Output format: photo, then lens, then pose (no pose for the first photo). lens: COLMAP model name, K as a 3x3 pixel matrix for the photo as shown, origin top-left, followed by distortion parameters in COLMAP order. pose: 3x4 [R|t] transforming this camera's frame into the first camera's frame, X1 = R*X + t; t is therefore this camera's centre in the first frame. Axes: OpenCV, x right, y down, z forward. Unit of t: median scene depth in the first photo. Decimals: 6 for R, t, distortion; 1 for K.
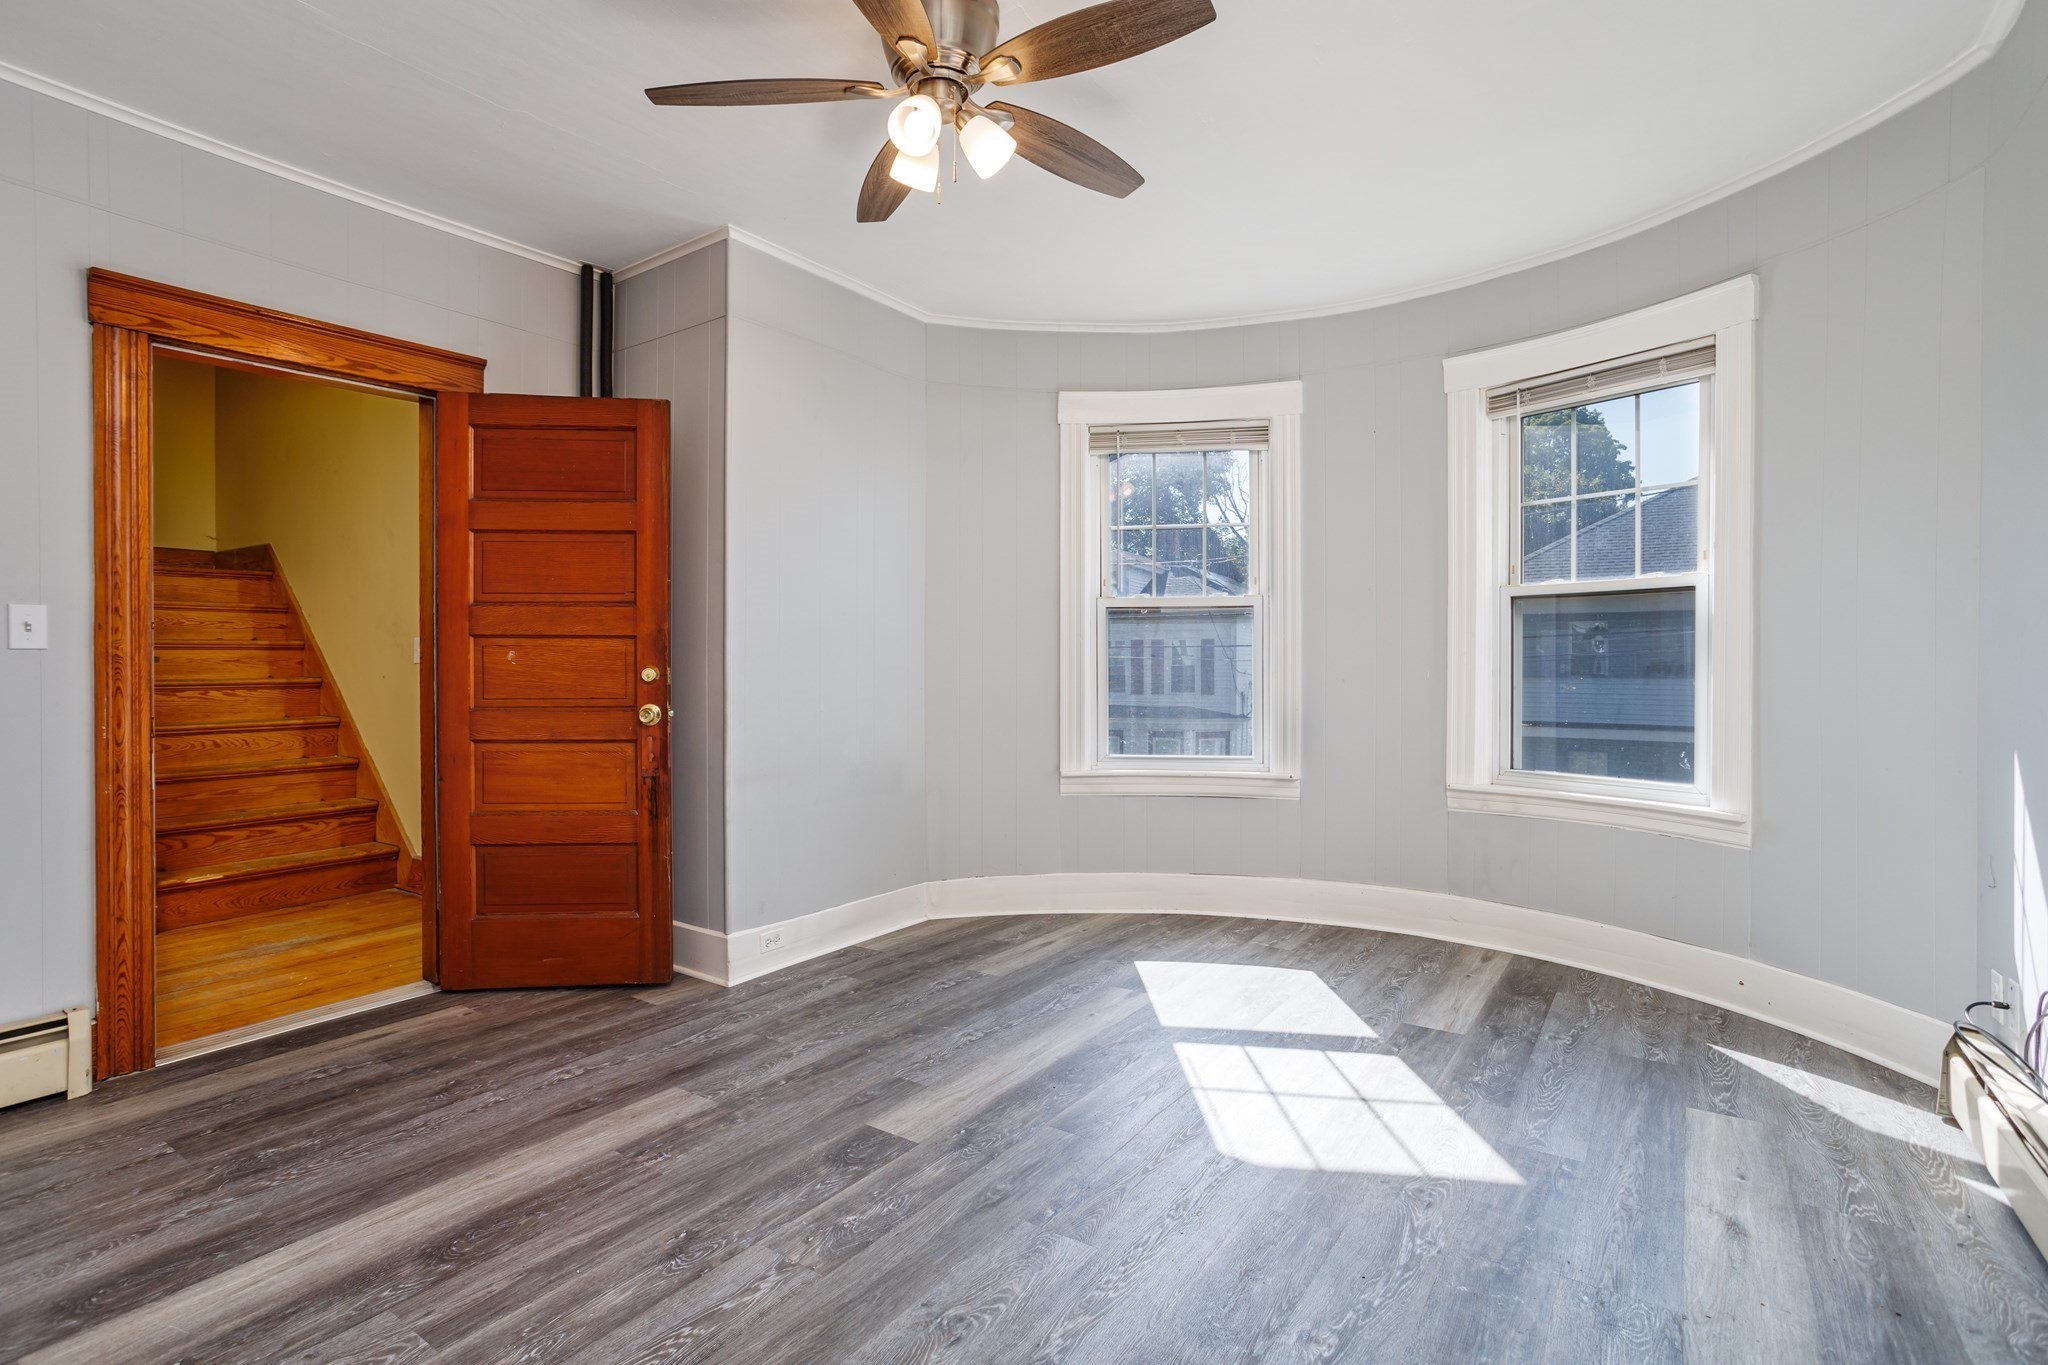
lens RADIAL K [[985.0, 0, 1016.3], [0, 985.0, 667.9], [0, 0, 1]] dist [-0.057823, 0.032524]
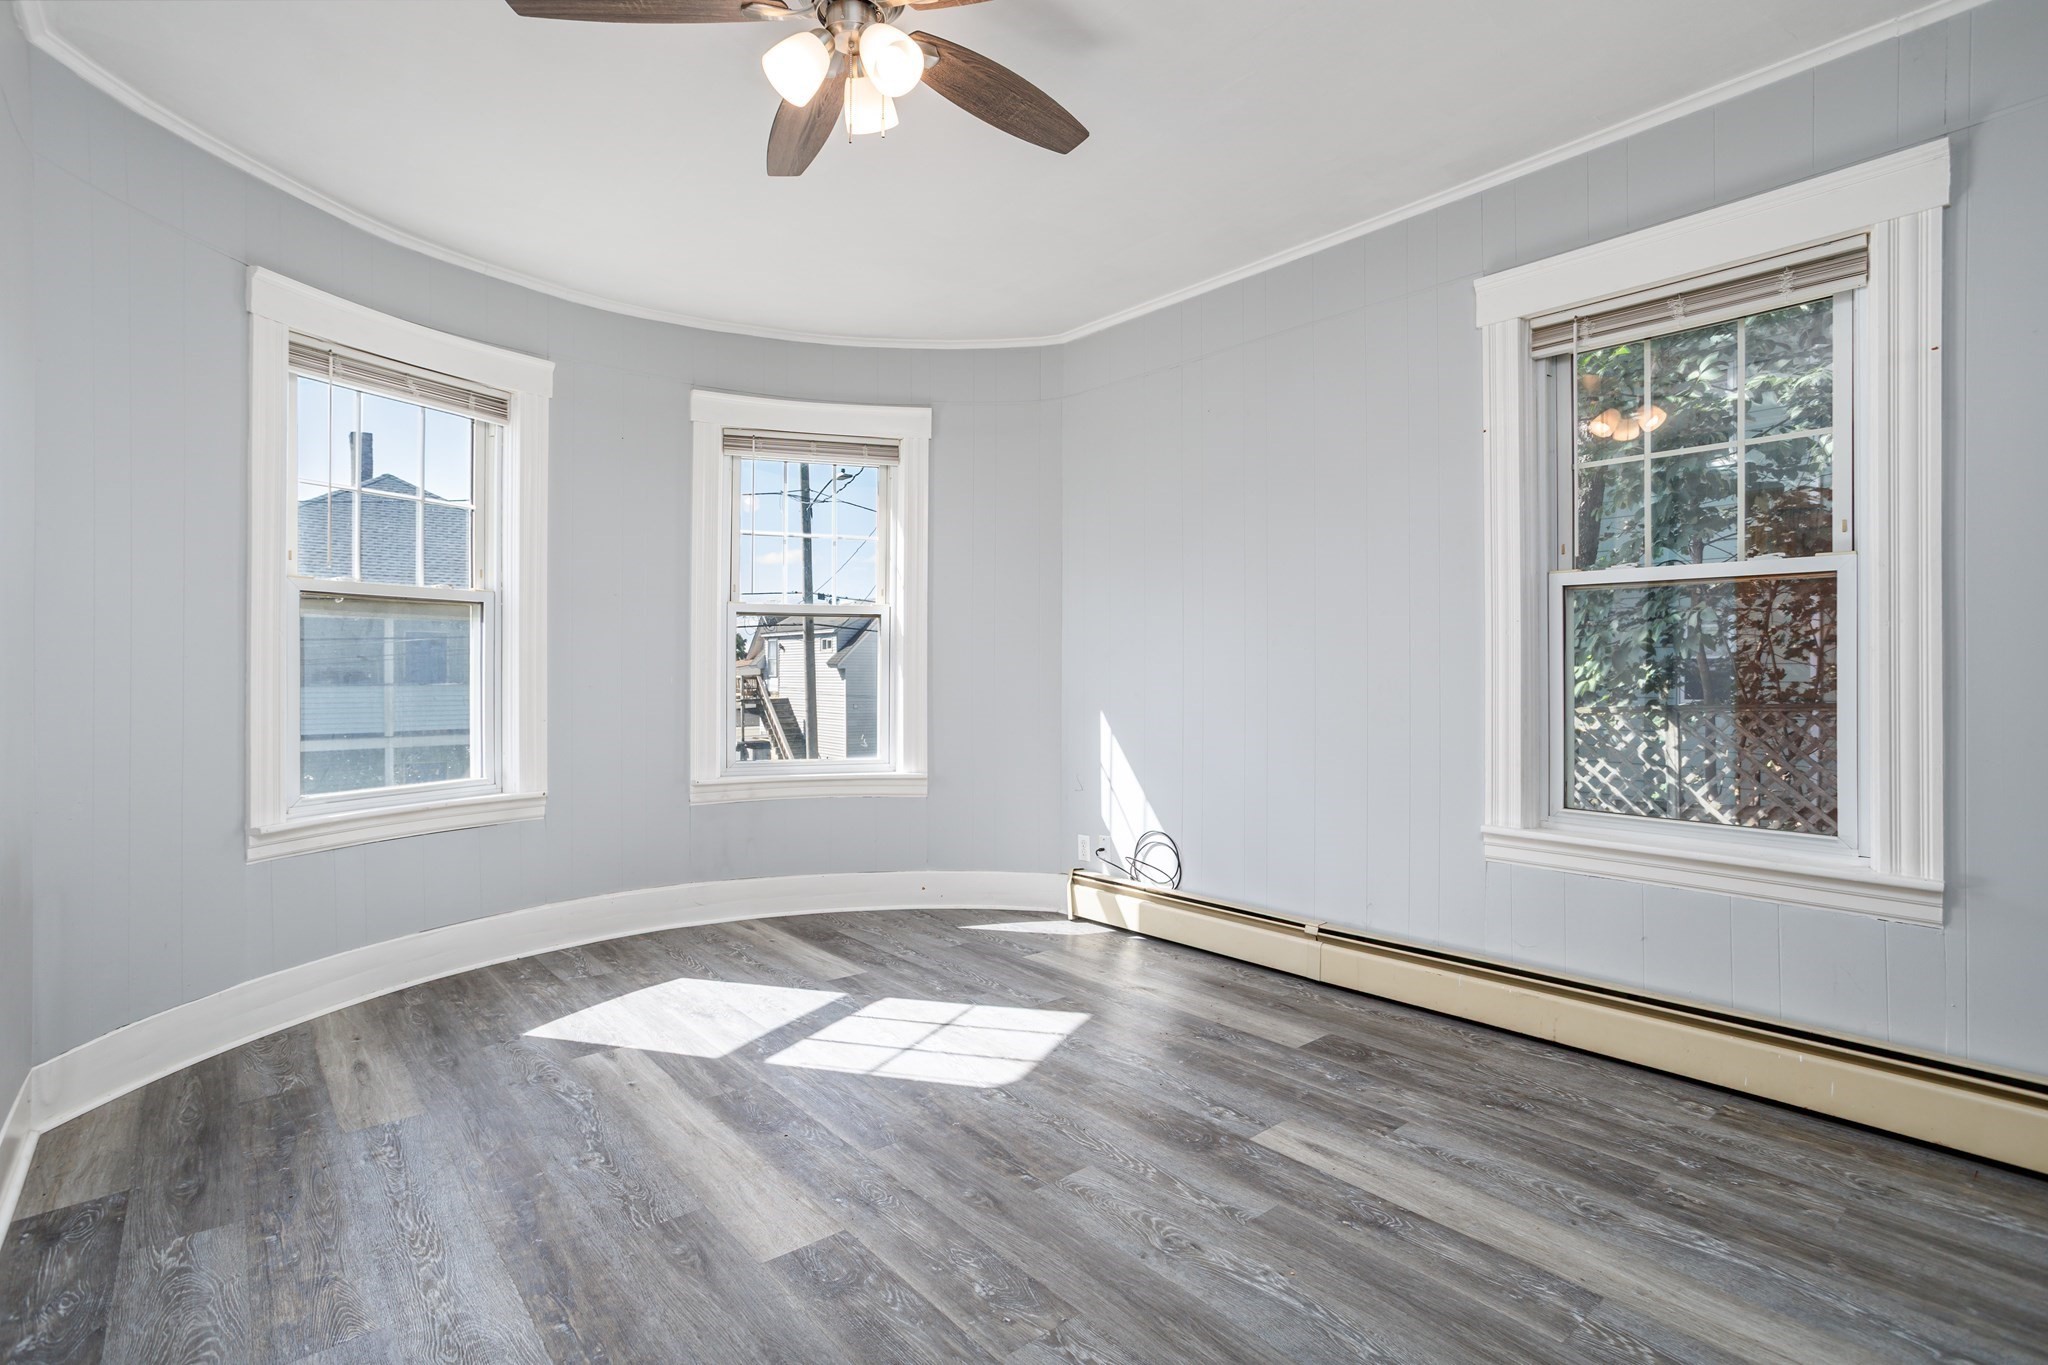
lens RADIAL K [[985.0, 0, 1016.3], [0, 985.0, 667.9], [0, 0, 1]] dist [-0.057823, 0.032524]
pose [[0.268618, 0.003993, 0.963239, -0.801499], [0.002964, 0.999983, -0.004971, -0.000221], [-0.963242, 0.004190, 0.268601, 0.568116]]
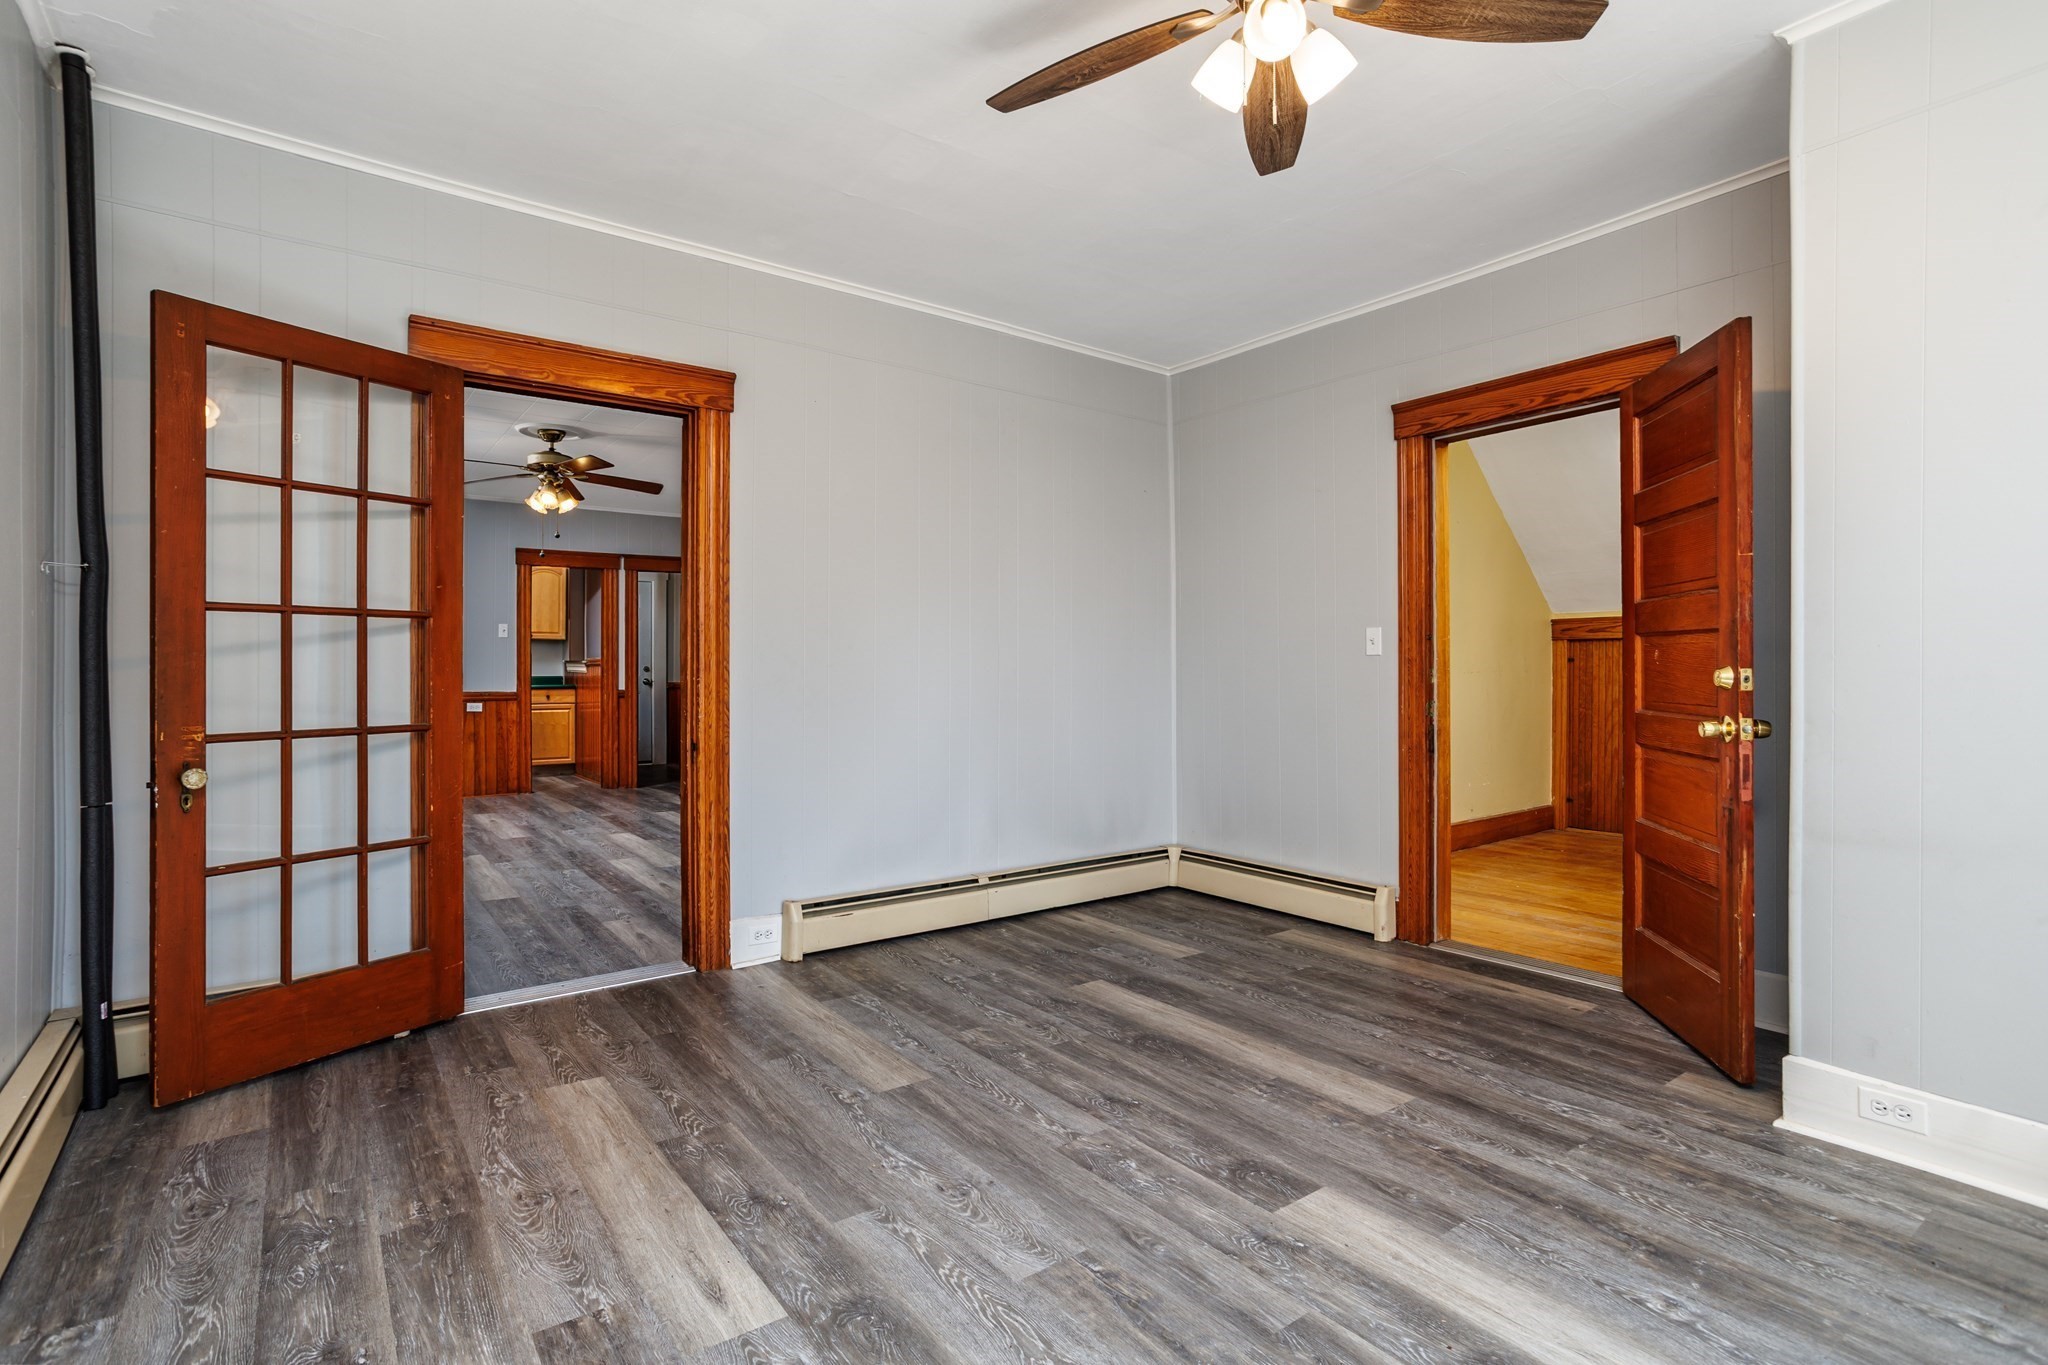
lens RADIAL K [[993.1, 0, 1031.8], [0, 993.1, 662.5], [0, 0, 1]] dist [-0.060255, 0.040924]
pose [[-0.311785, -0.001717, -0.950151, 0.732281], [-0.000377, 0.999999, -0.001683, -0.004677], [0.950153, -0.000167, -0.311785, 0.972651]]
